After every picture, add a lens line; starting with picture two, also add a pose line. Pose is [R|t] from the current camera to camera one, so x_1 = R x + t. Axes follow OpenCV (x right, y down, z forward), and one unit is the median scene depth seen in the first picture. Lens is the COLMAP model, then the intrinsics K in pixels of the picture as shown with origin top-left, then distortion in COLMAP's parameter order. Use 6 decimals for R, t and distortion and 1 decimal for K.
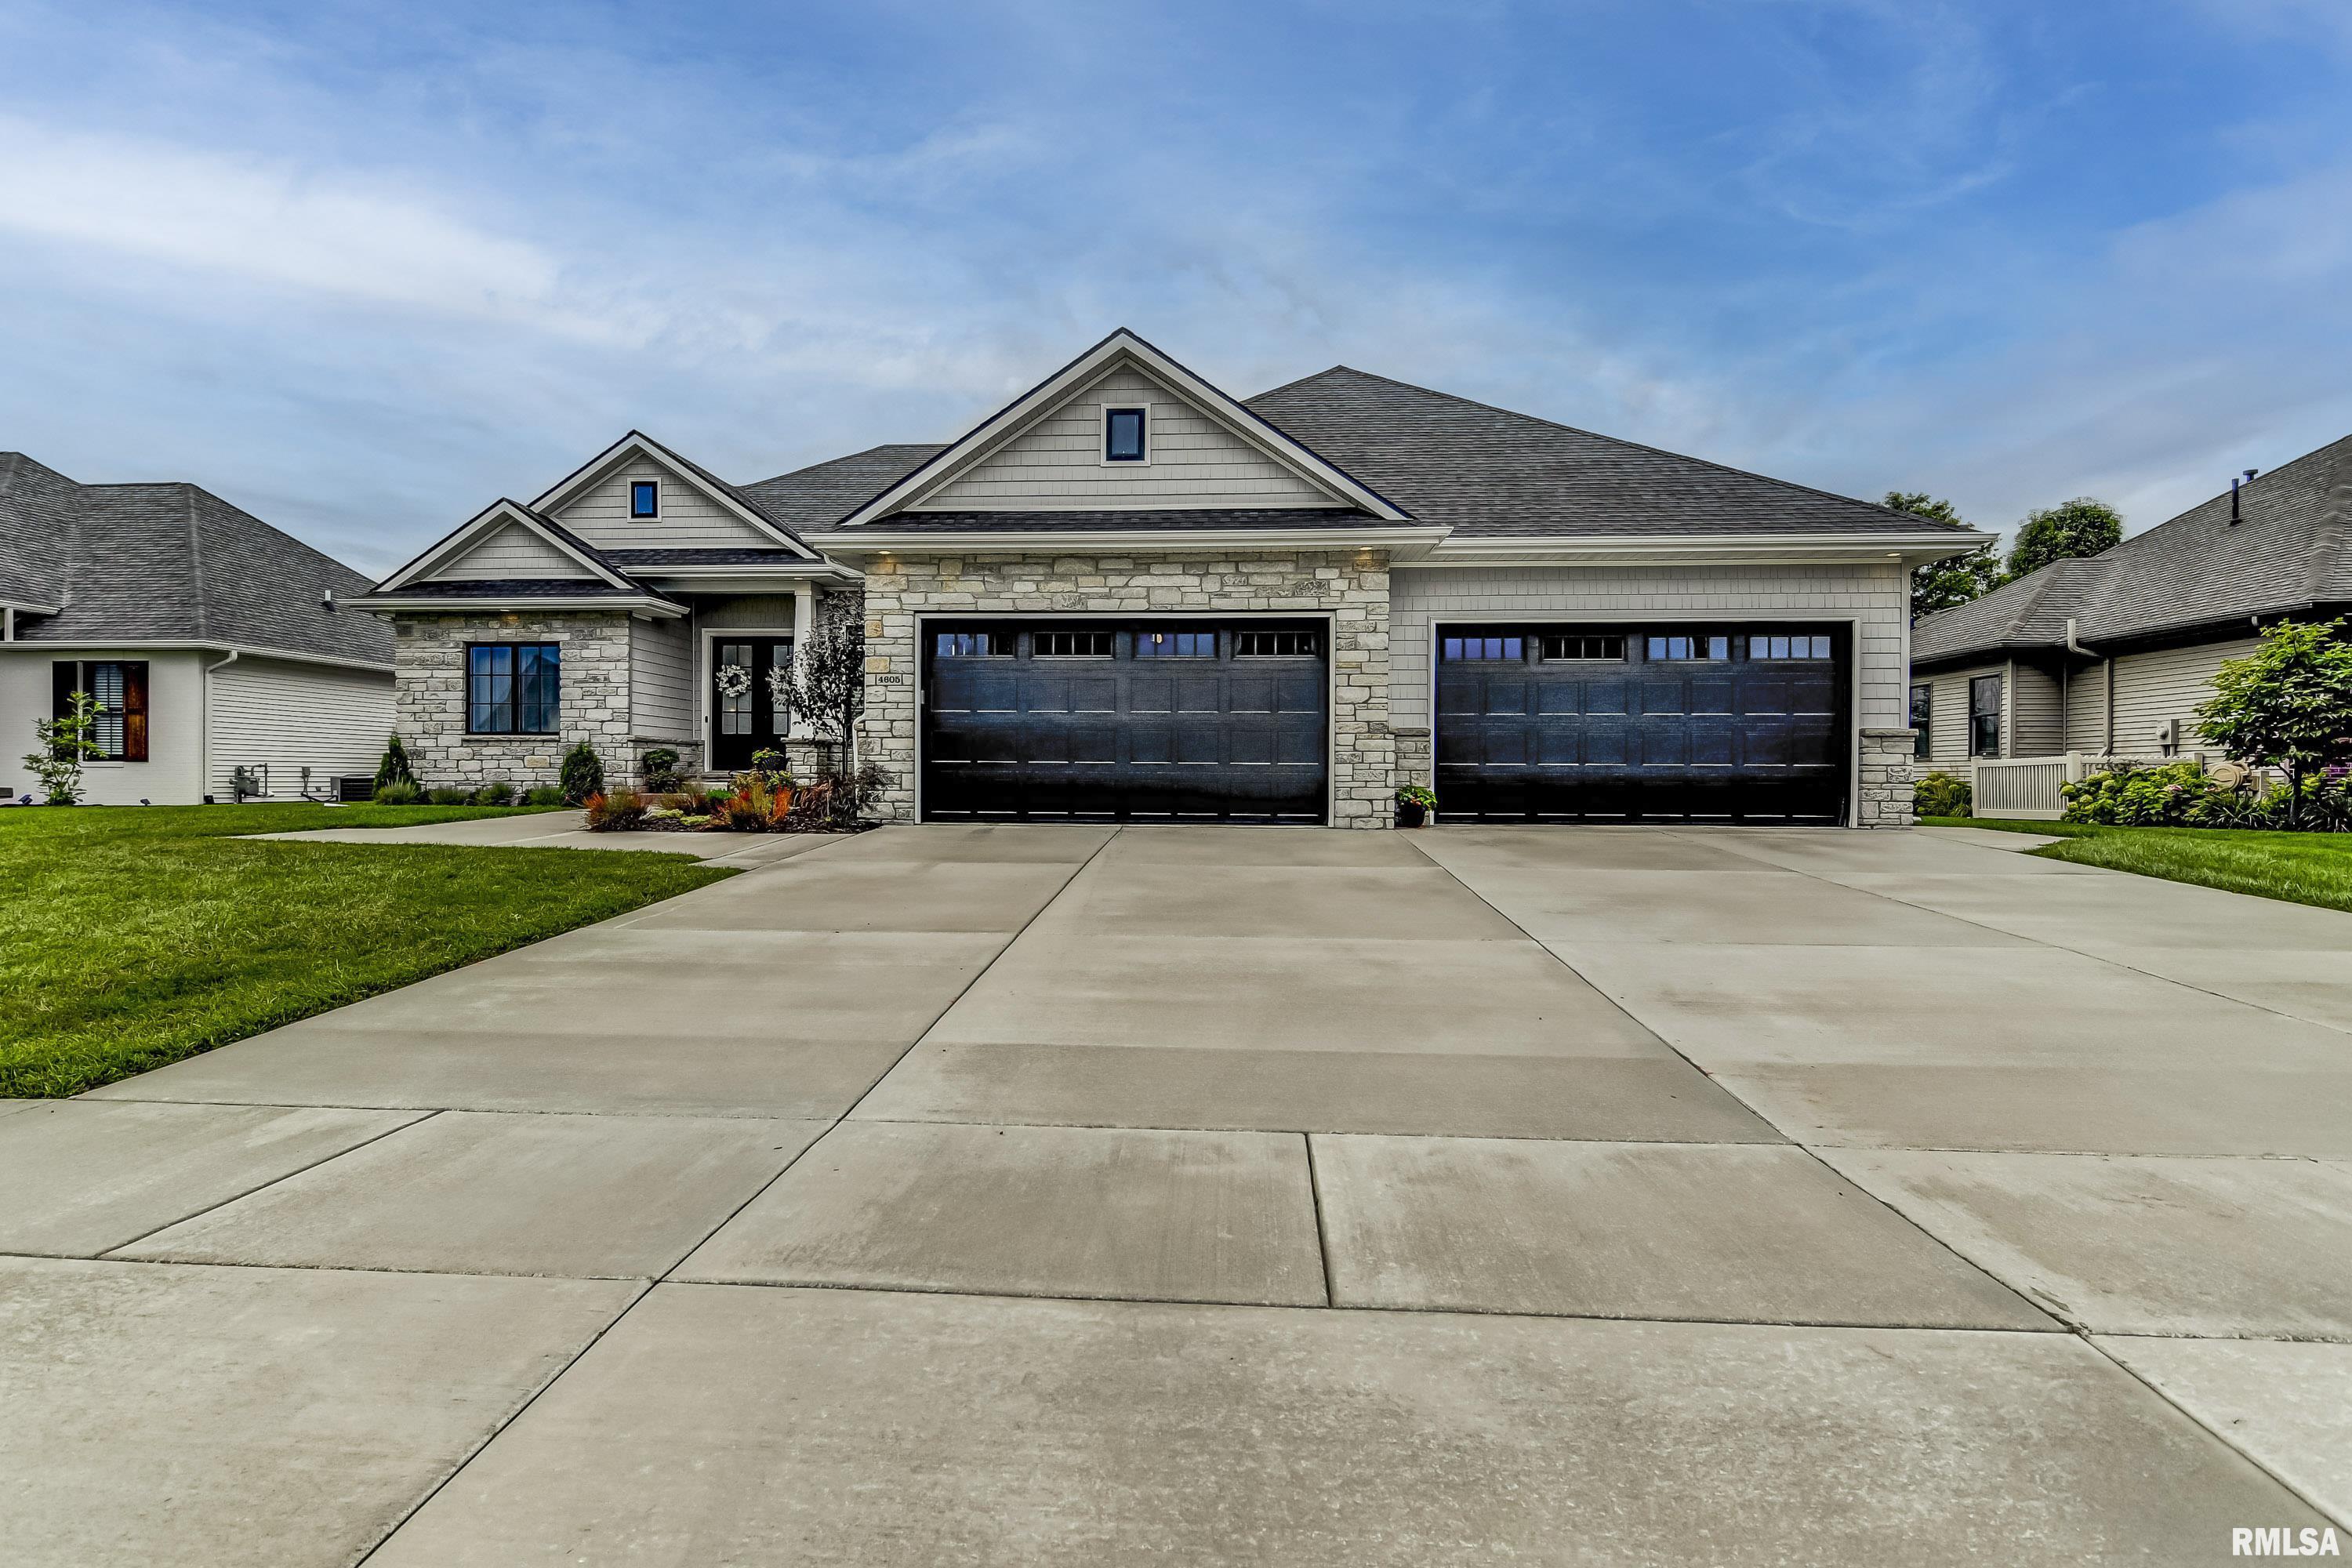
lens RADIAL K [[1143.5, 0, 1176.0], [0, 1143.5, 784.0], [0, 0, 1]] dist [-0.002400, -0.001127]
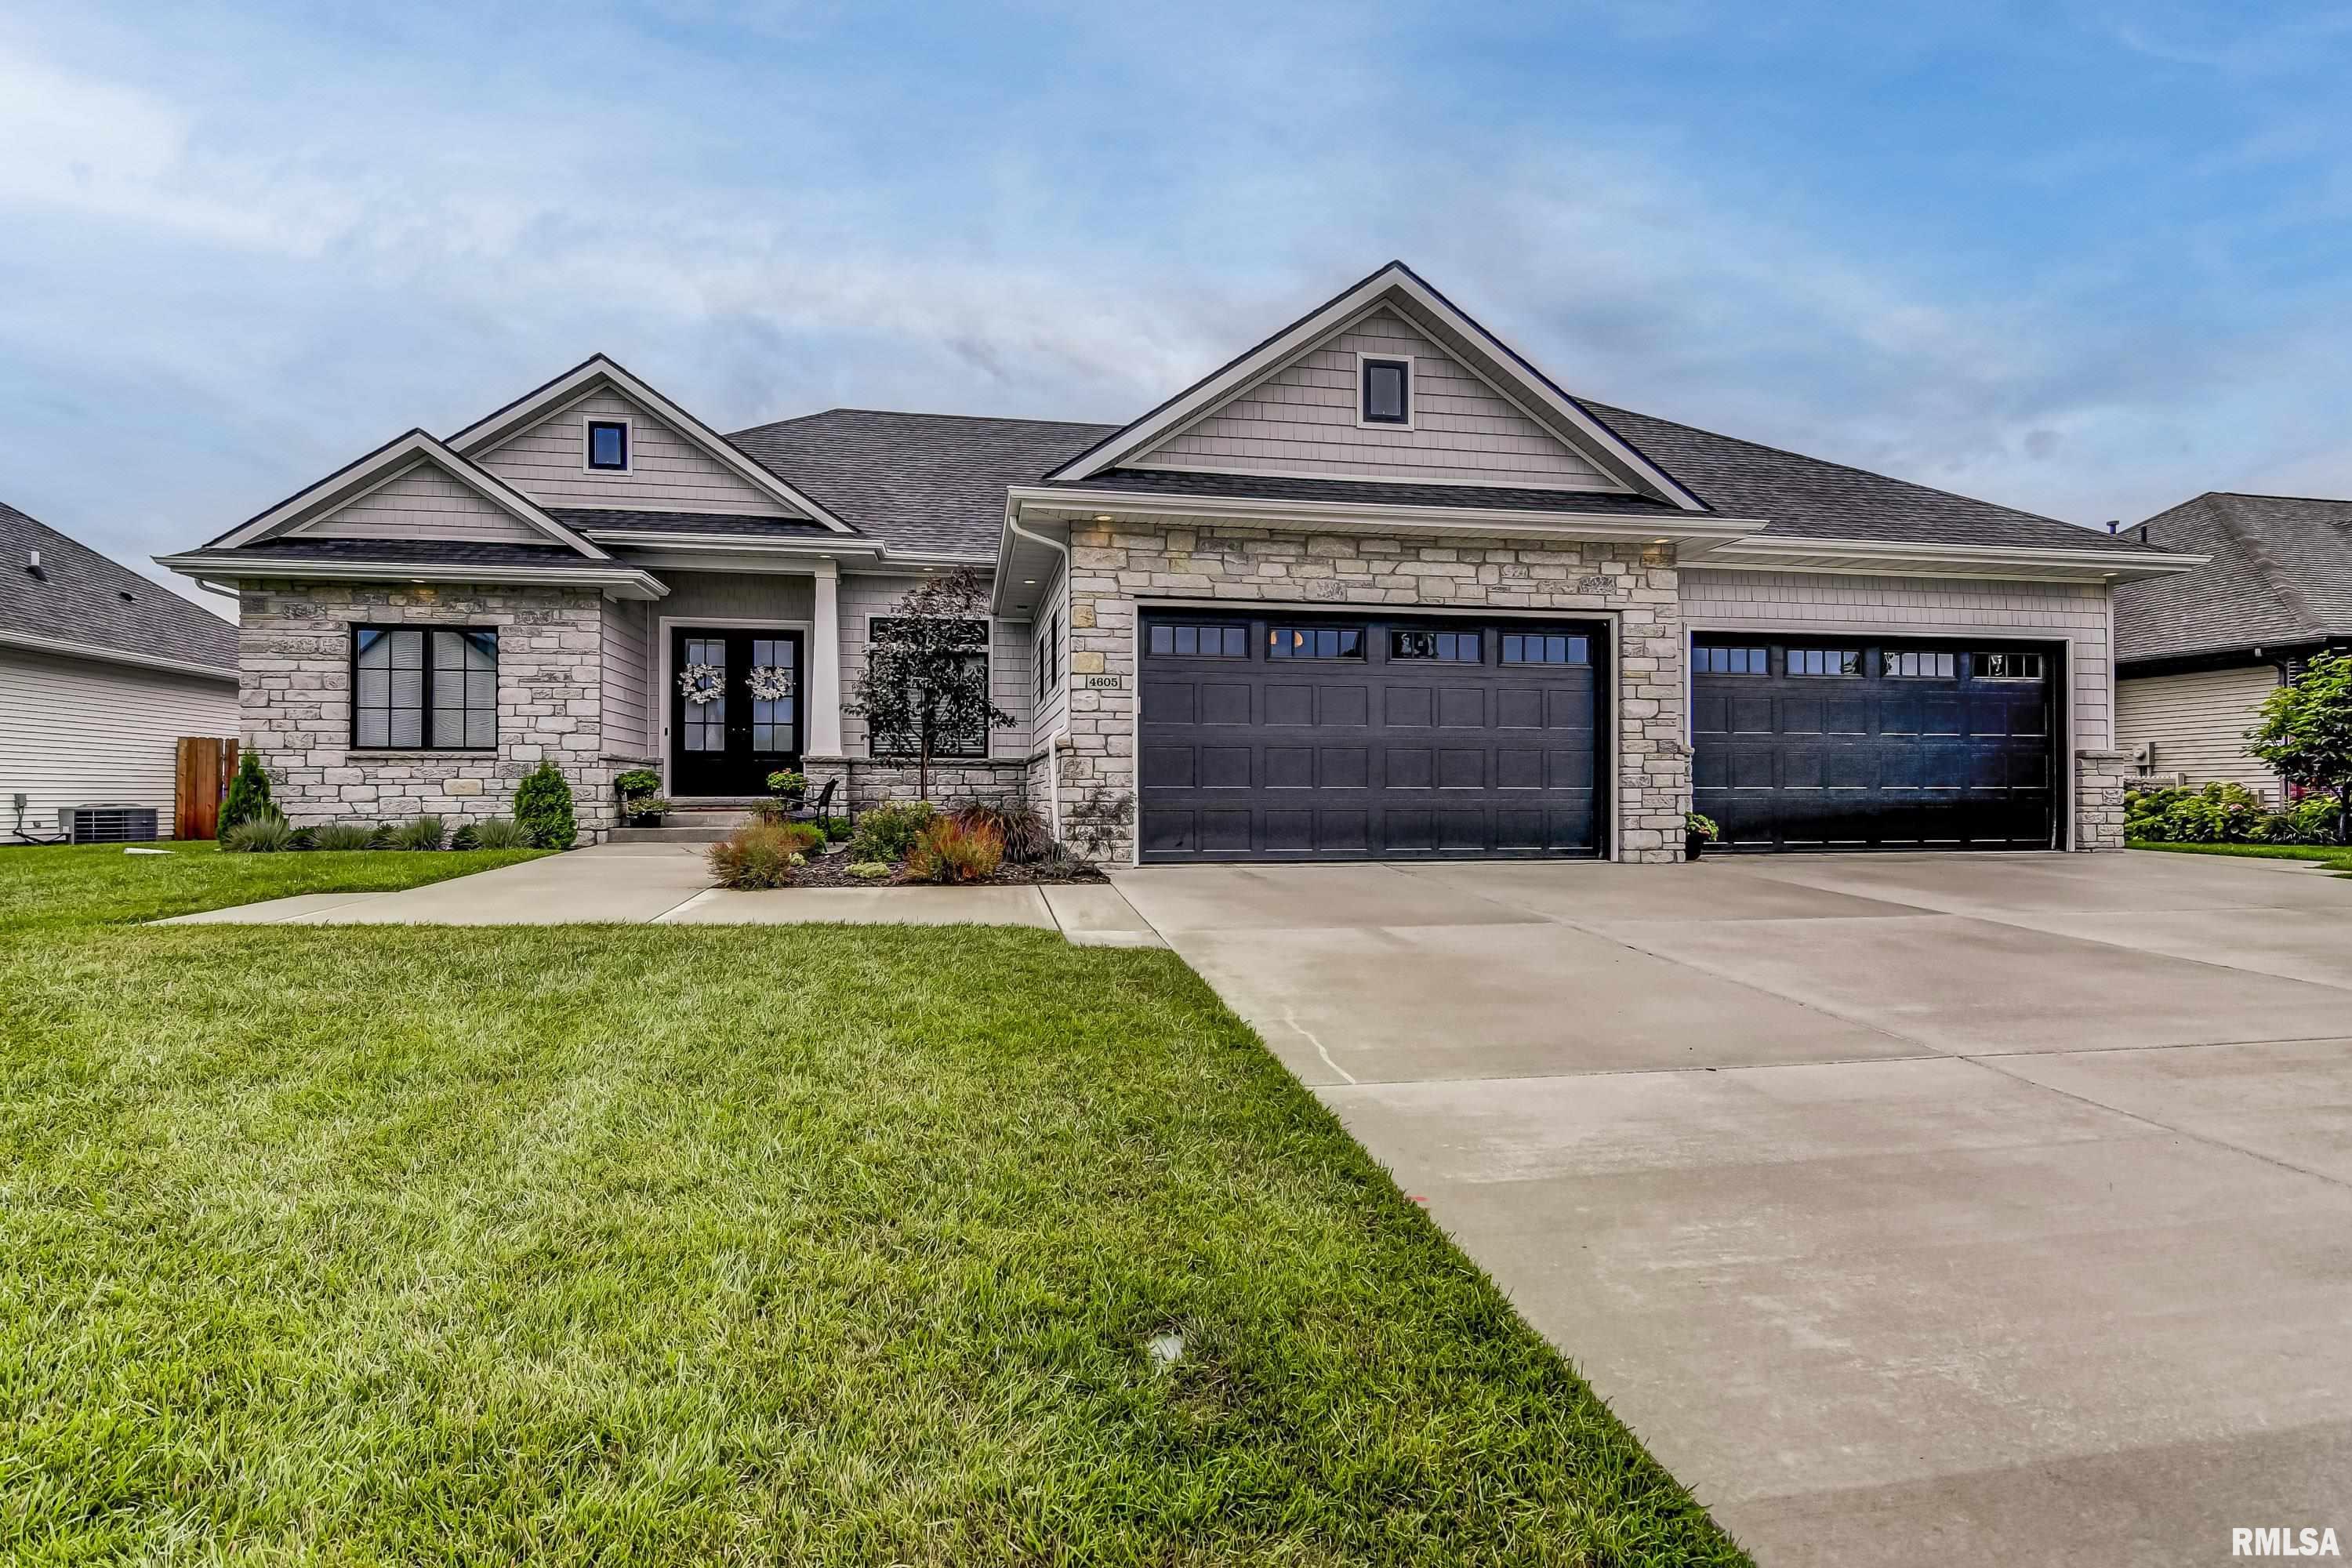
lens RADIAL K [[1143.5, 0, 1176.0], [0, 1143.5, 784.0], [0, 0, 1]] dist [-0.002400, -0.001127]
pose [[0.972146, -0.003007, 0.234356, -0.378361], [0.006670, 0.999868, -0.014840, -0.010036], [-0.234280, 0.015990, 0.972038, 0.230816]]
